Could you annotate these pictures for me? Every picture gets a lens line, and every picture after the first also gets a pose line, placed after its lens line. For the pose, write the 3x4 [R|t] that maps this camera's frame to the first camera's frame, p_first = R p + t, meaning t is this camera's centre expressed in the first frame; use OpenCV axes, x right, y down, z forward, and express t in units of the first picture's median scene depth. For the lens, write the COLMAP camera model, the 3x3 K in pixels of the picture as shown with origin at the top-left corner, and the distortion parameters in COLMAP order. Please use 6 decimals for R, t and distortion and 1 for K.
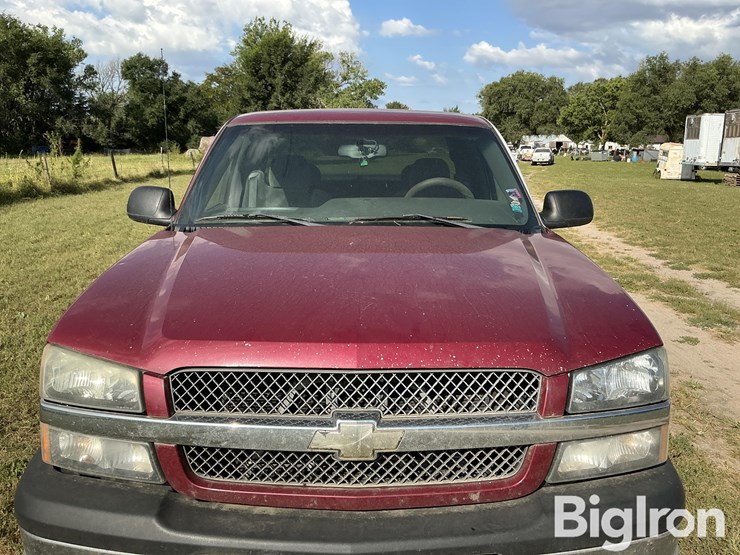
lens RADIAL K [[634.2, 0, 366.8], [0, 634.2, 274.1], [0, 0, 1]] dist [0.101467, -0.197624]
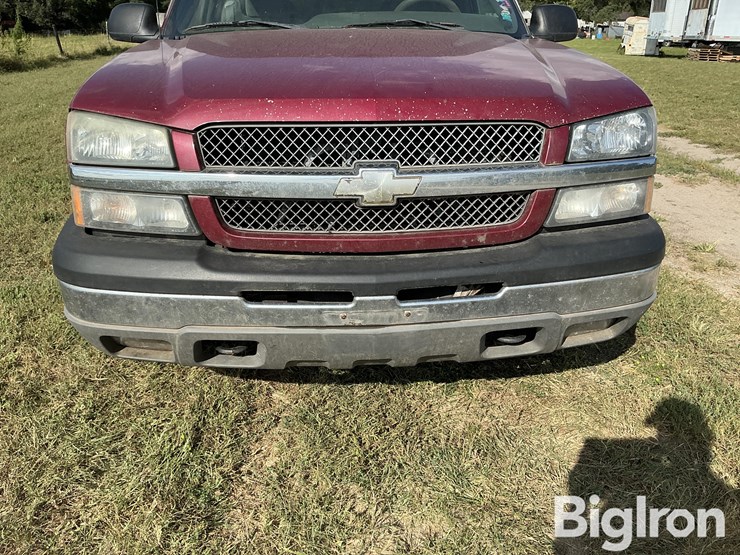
lens RADIAL K [[634.2, 0, 367.4], [0, 634.2, 277.6], [0, 0, 1]] dist [0.101467, -0.197624]
pose [[0.997936, -0.029261, 0.057155, -0.011113], [0.018823, 0.984338, 0.175286, 0.024575], [-0.061389, -0.173849, 0.982857, -0.010481]]
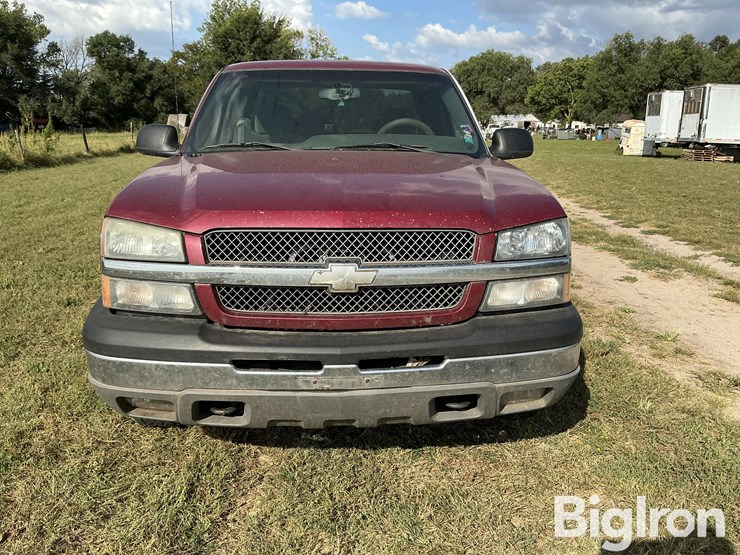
lens RADIAL K [[634.2, 0, 366.9], [0, 634.2, 271.4], [0, 0, 1]] dist [0.101467, -0.197624]
pose [[0.998942, -0.009841, 0.044930, -0.002957], [0.008688, 0.999630, 0.025784, 0.023324], [-0.045167, -0.025366, 0.998657, -0.042205]]
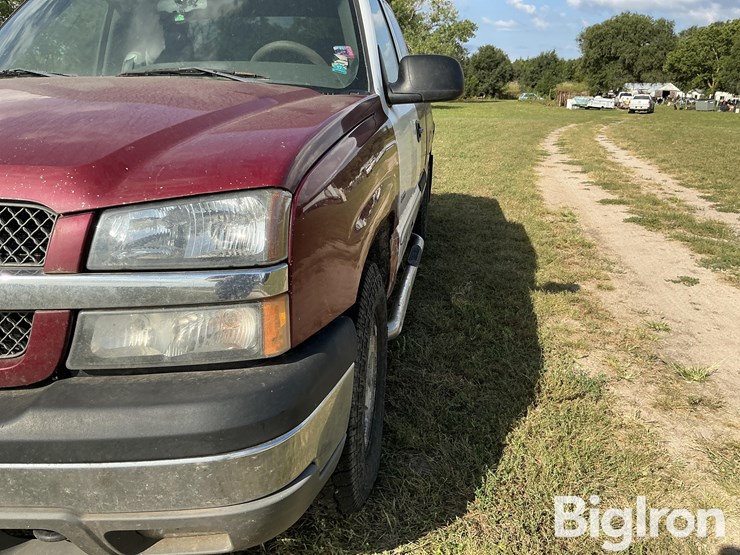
lens RADIAL K [[634.2, 0, 365.1], [0, 634.2, 266.9], [0, 0, 1]] dist [0.101467, -0.197624]
pose [[0.989611, 0.048823, -0.135224, 0.080399], [-0.039803, 0.996848, 0.068626, 0.017918], [0.138148, -0.062530, 0.988436, 0.042187]]
